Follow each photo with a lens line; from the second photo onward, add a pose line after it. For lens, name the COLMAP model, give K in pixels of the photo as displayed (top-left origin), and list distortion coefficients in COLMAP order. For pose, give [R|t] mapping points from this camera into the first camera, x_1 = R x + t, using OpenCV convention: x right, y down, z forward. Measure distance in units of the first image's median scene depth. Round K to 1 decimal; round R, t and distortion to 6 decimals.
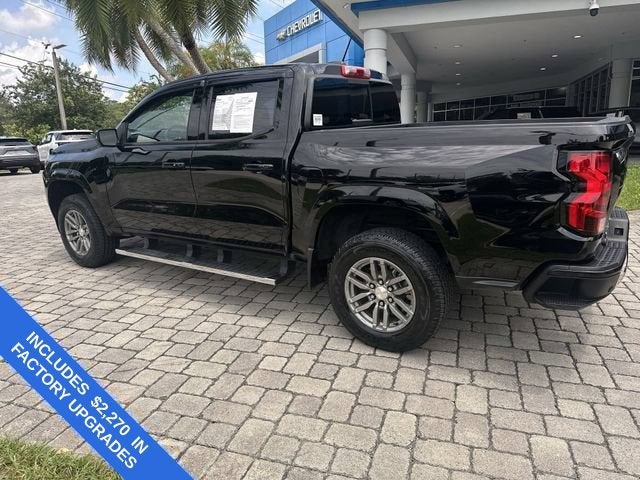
lens RADIAL K [[448.7, 0, 318.9], [0, 448.7, 241.5], [0, 0, 1]] dist [0.057107, -0.079111]
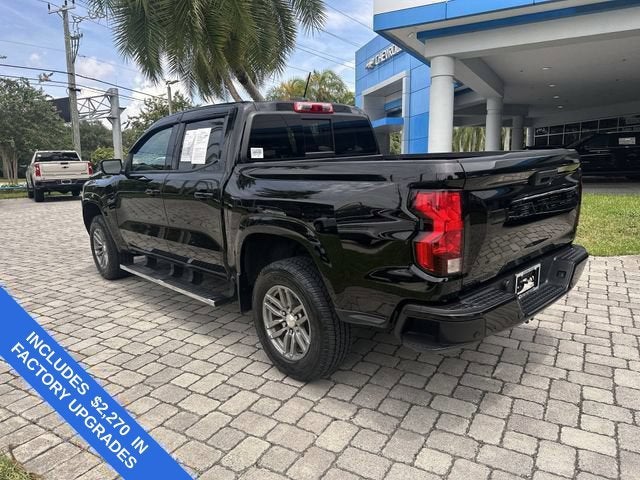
lens RADIAL K [[454.1, 0, 322.6], [0, 454.1, 238.9], [0, 0, 1]] dist [0.005897, -0.007479]
pose [[0.975932, 0.040842, -0.214217, 0.376674], [-0.053217, 0.997211, -0.052320, -0.019189], [0.211483, 0.062461, 0.975384, 0.001399]]
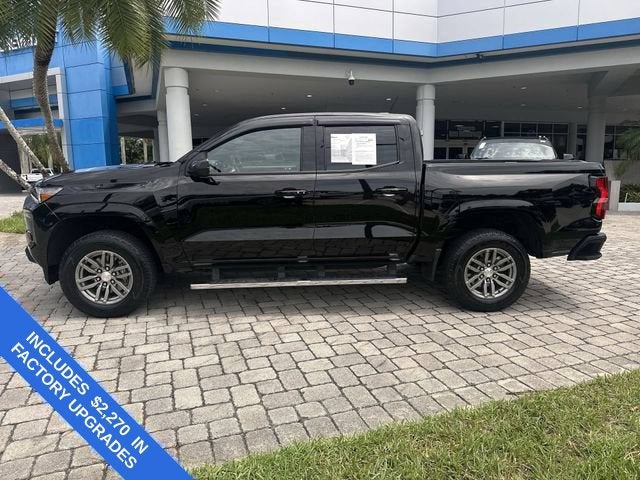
lens RADIAL K [[448.7, 0, 318.9], [0, 448.7, 241.5], [0, 0, 1]] dist [0.057107, -0.079111]
pose [[0.787662, -0.082071, 0.610617, -1.072057], [0.129565, 0.990990, -0.033936, -0.007700], [-0.602330, 0.105845, 0.791199, 0.128246]]
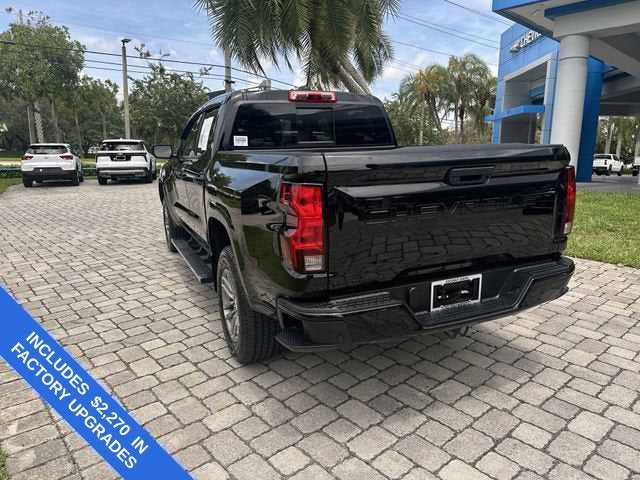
lens RADIAL K [[453.5, 0, 325.4], [0, 453.5, 239.8], [0, 0, 1]] dist [0.006976, -0.006402]
pose [[0.859819, 0.126287, -0.494736, 0.737112], [-0.143728, 0.989613, 0.002820, -0.060705], [0.489953, 0.068683, 0.869039, 0.147024]]
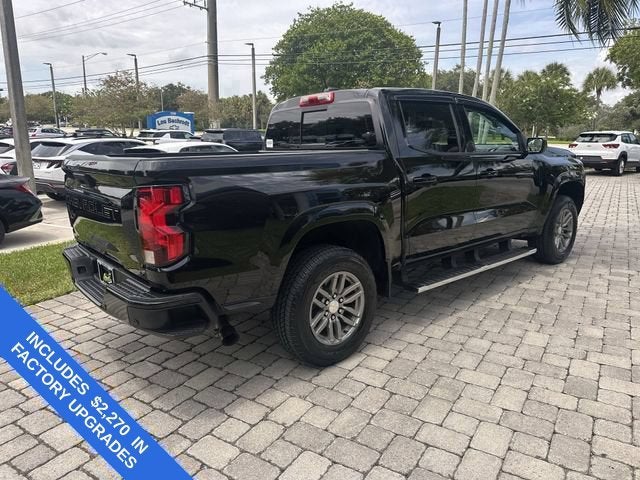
lens RADIAL K [[448.7, 0, 318.9], [0, 448.7, 241.5], [0, 0, 1]] dist [0.057107, -0.079111]
pose [[-0.264862, 0.248308, -0.931768, 1.275684], [-0.218564, 0.925670, 0.308812, -0.435822], [0.939190, 0.285444, -0.190903, 1.445123]]
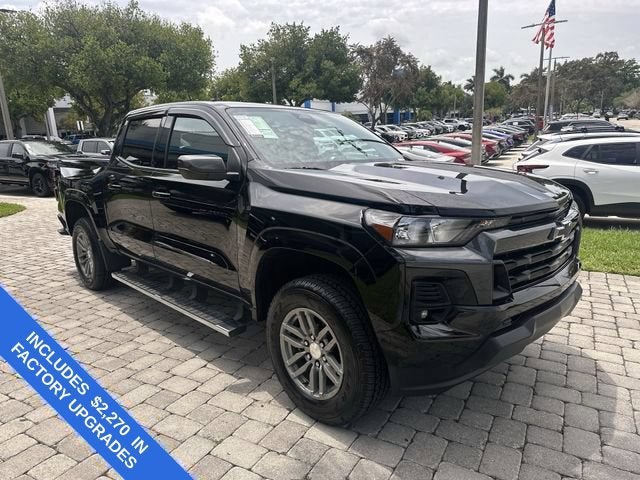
lens RADIAL K [[451.4, 0, 320.0], [0, 451.4, 240.0], [0, 0, 1]] dist [0.041964, -0.056564]
pose [[-0.977680, 0.013926, 0.209637, -0.625681], [0.106033, 0.894113, 0.435107, -0.655447], [-0.181380, 0.447624, -0.875633, 2.506790]]
